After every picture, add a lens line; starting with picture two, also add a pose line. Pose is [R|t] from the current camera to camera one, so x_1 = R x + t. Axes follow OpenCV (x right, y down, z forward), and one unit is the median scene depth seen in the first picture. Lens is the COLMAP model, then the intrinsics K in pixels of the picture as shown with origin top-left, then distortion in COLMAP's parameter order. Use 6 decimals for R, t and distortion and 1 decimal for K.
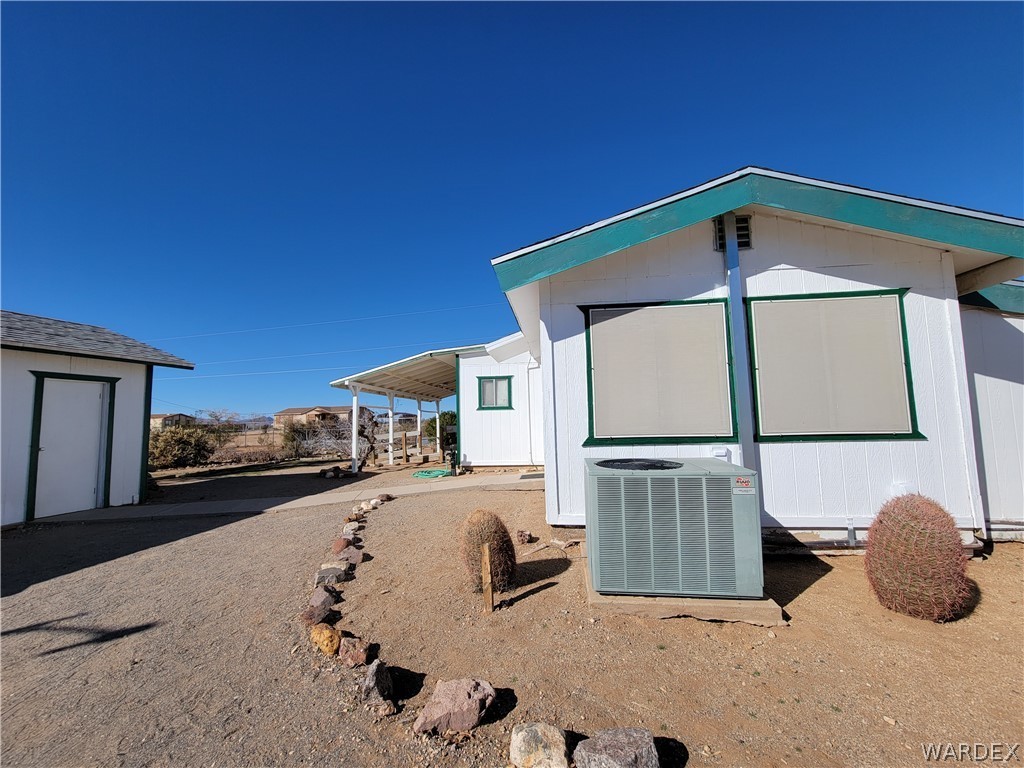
lens RADIAL K [[410.2, 0, 512.0], [0, 410.2, 384.0], [0, 0, 1]] dist [-0.000066, 0.000008]
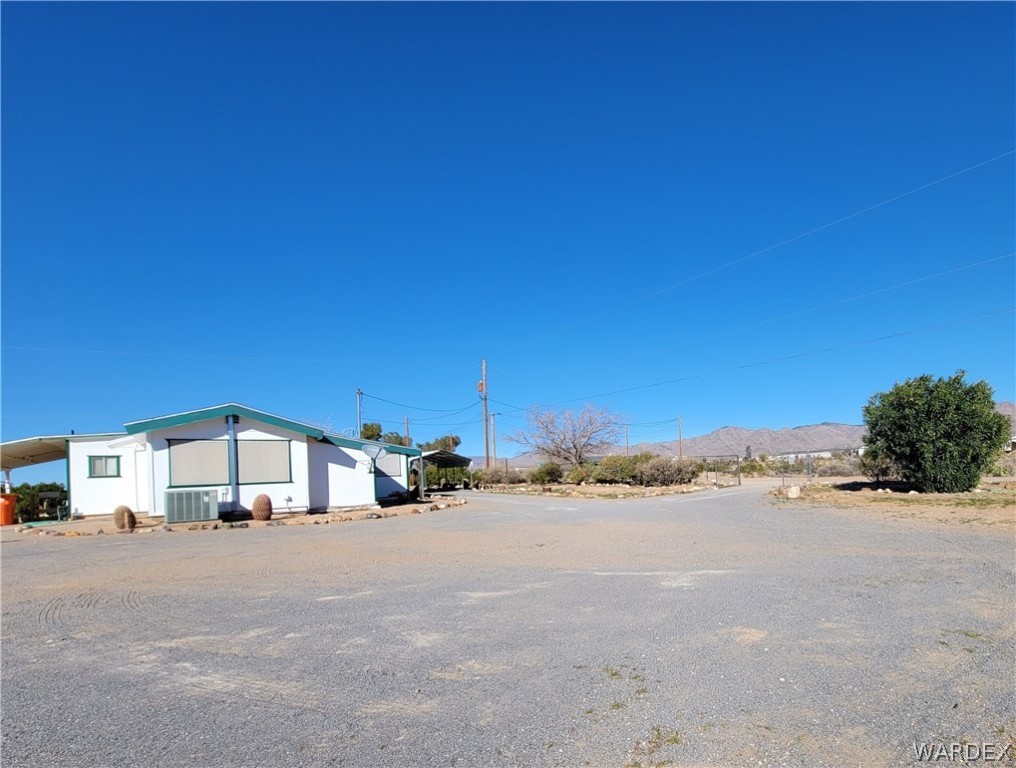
lens RADIAL K [[392.3, 0, 510.2], [0, 392.3, 467.5], [0, 0, 1]] dist [-0.000474, -0.000246]
pose [[0.680720, 0.001810, 0.732541, -0.120922], [-0.030449, 0.999203, 0.025826, -0.084247], [-0.731910, -0.039885, 0.680233, -1.571386]]
